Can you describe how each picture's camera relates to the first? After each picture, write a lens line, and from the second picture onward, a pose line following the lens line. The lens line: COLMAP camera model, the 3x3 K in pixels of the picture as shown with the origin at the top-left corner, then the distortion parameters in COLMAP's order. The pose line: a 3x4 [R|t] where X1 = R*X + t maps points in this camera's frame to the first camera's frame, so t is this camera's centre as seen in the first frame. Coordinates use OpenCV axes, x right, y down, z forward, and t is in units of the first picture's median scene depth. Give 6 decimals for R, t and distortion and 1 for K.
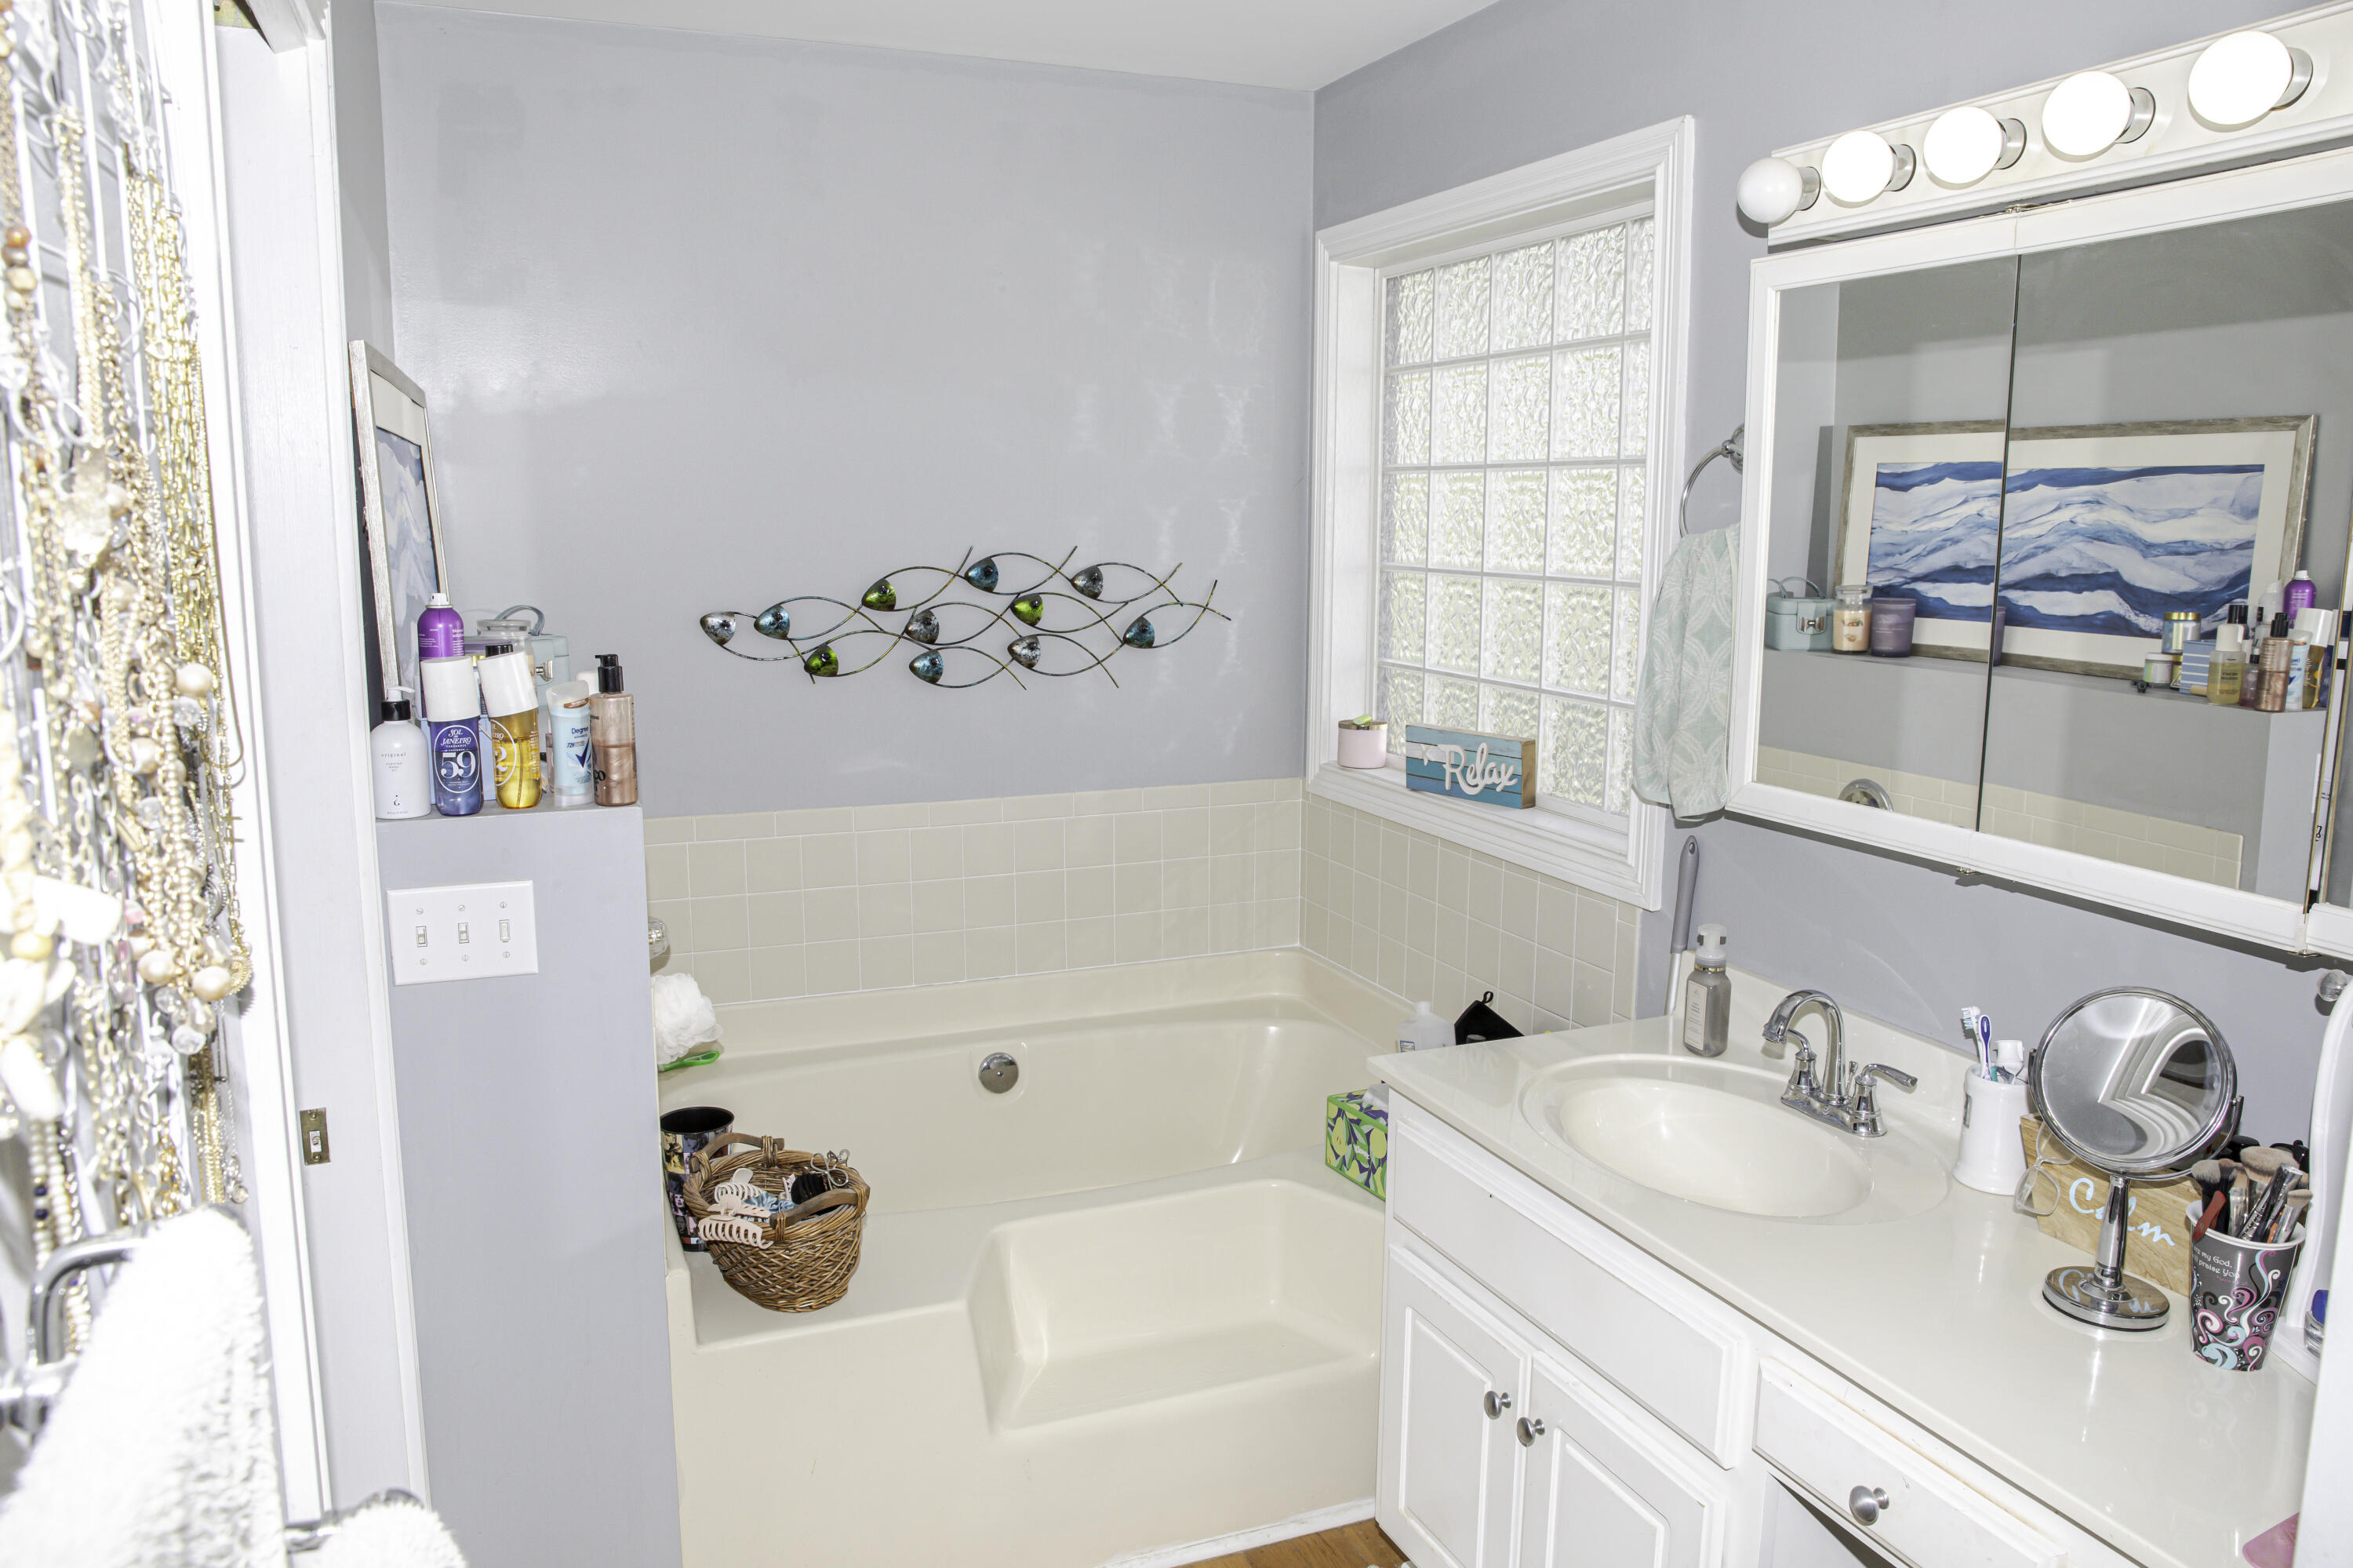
lens RADIAL K [[1616.3, 0, 1175.3], [0, 1616.3, 792.3], [0, 0, 1]] dist [-0.063322, 0.000108]
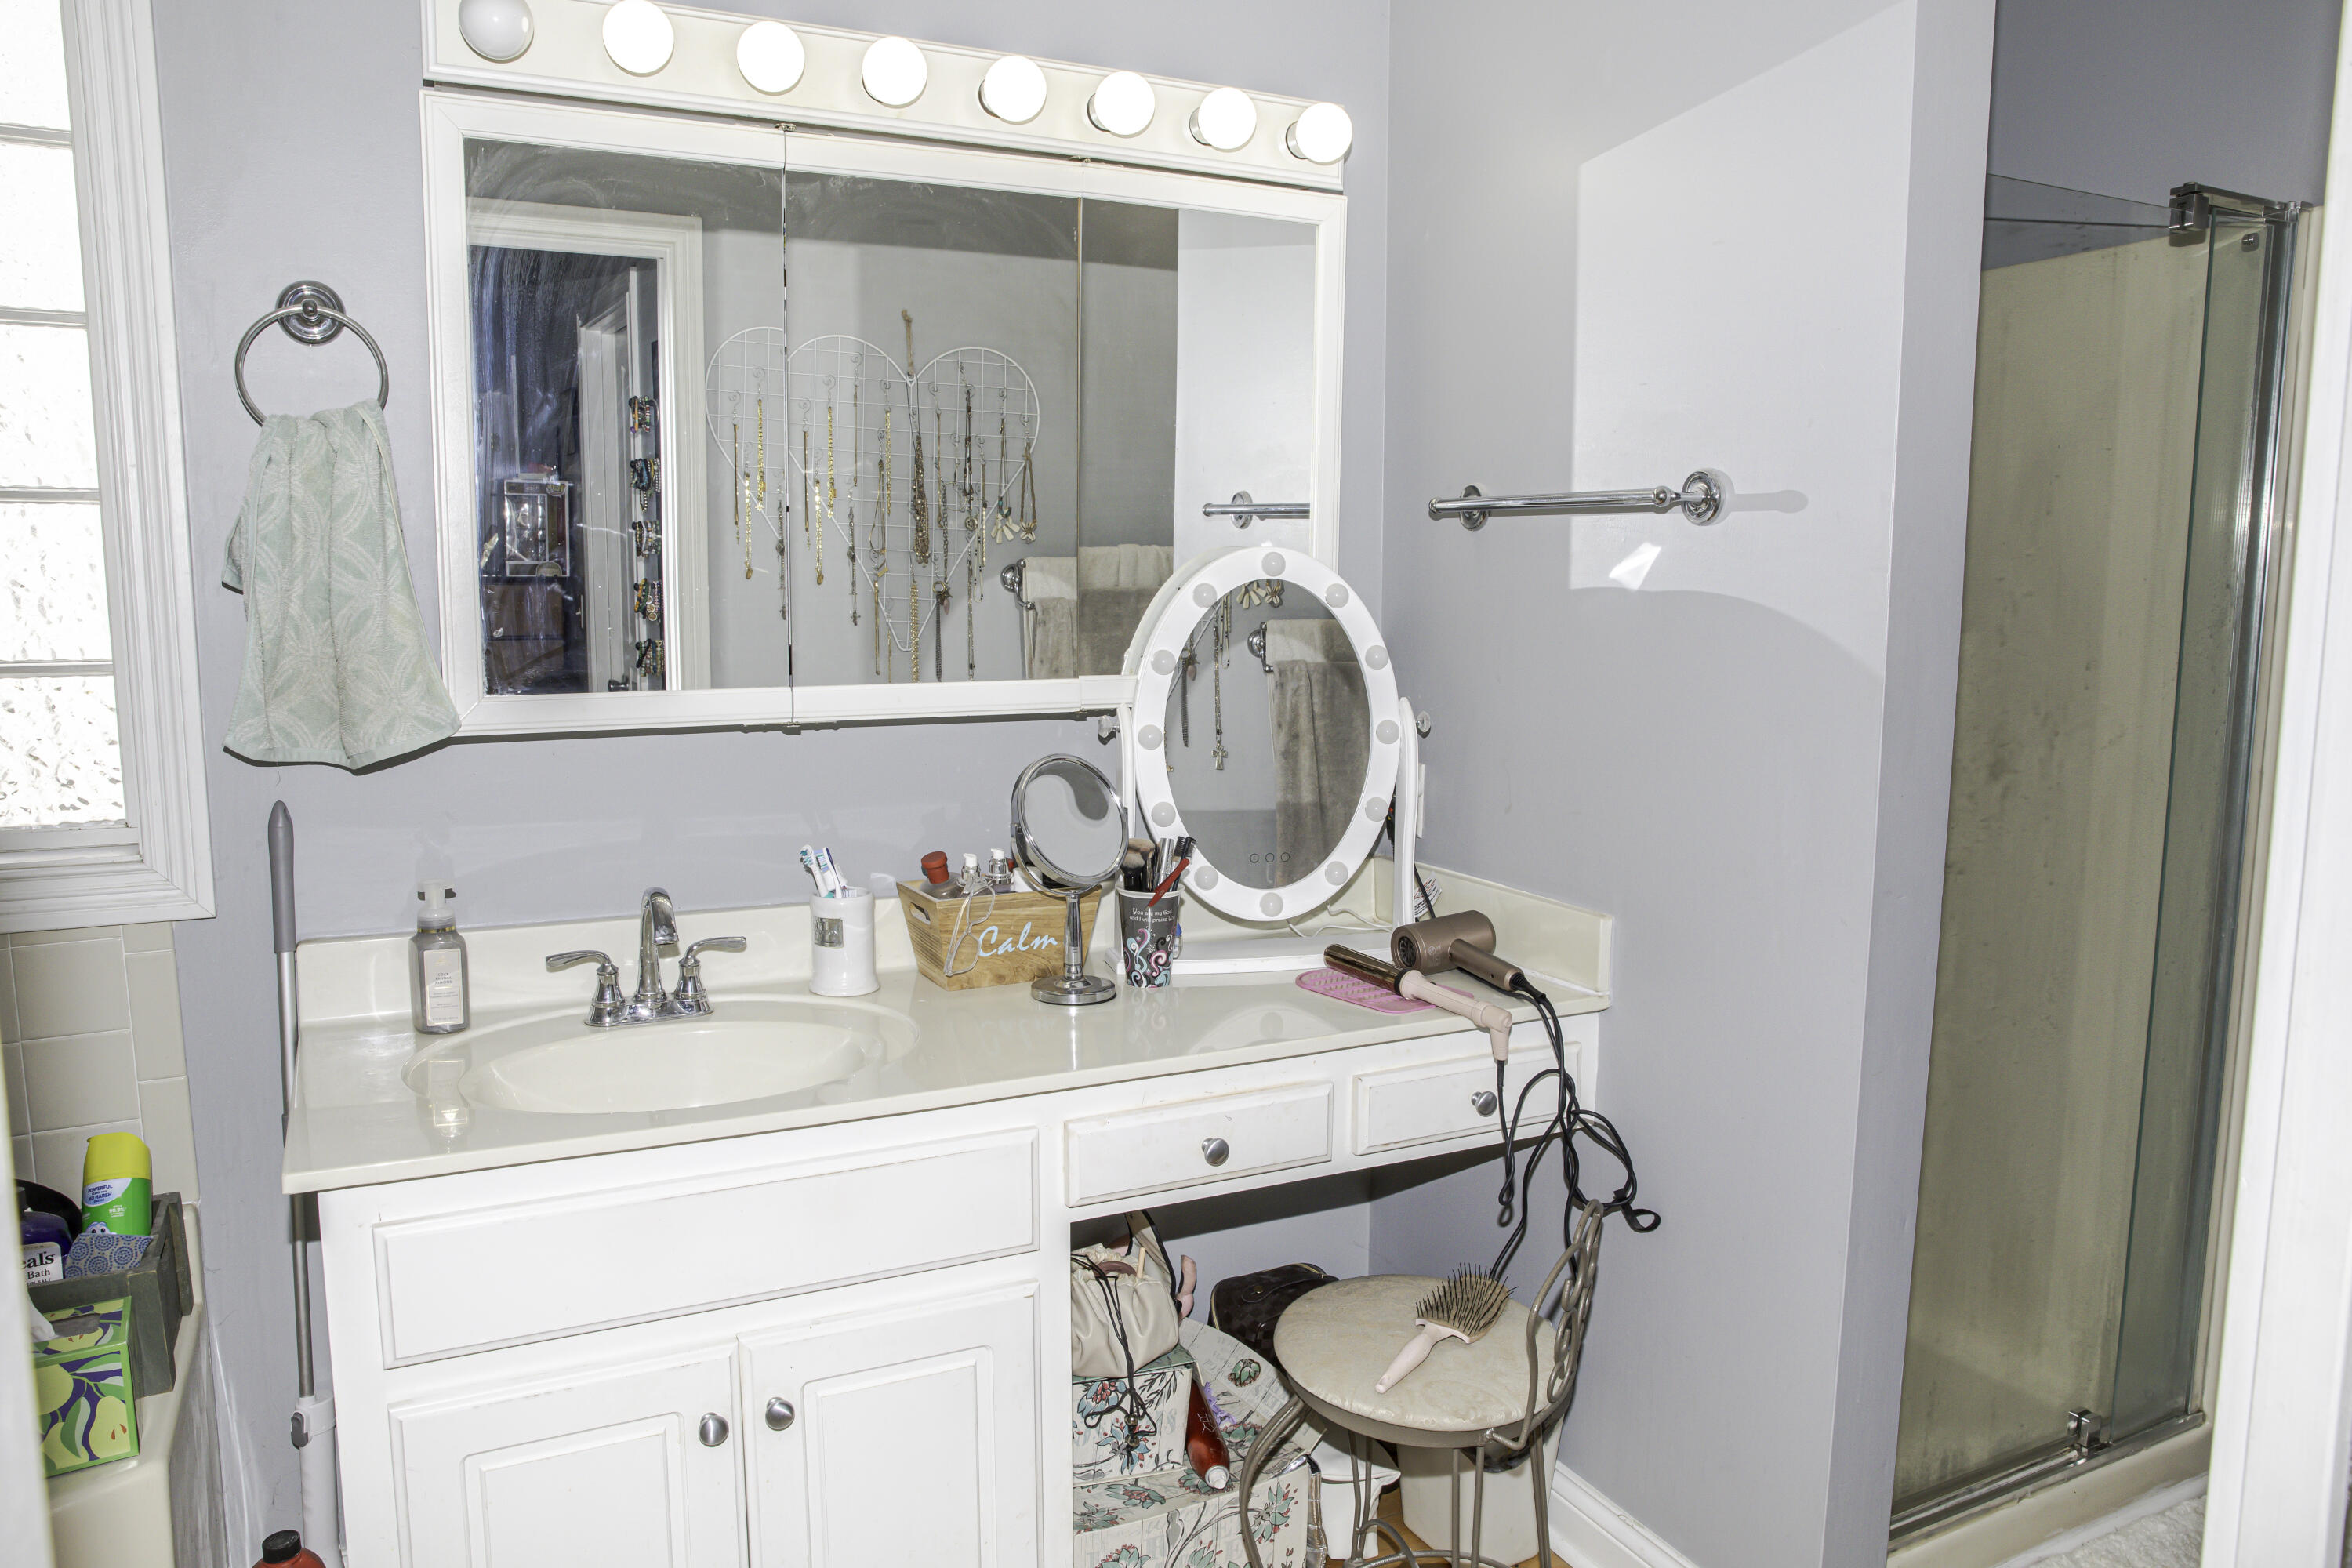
lens RADIAL K [[1615.6, 0, 1175.0], [0, 1615.6, 773.1], [0, 0, 1]] dist [-0.063322, 0.000108]
pose [[-0.059273, -0.133179, 0.989318, -0.578608], [0.166309, 0.975892, 0.141335, -0.028516], [-0.984291, 0.172909, -0.035695, 0.723574]]
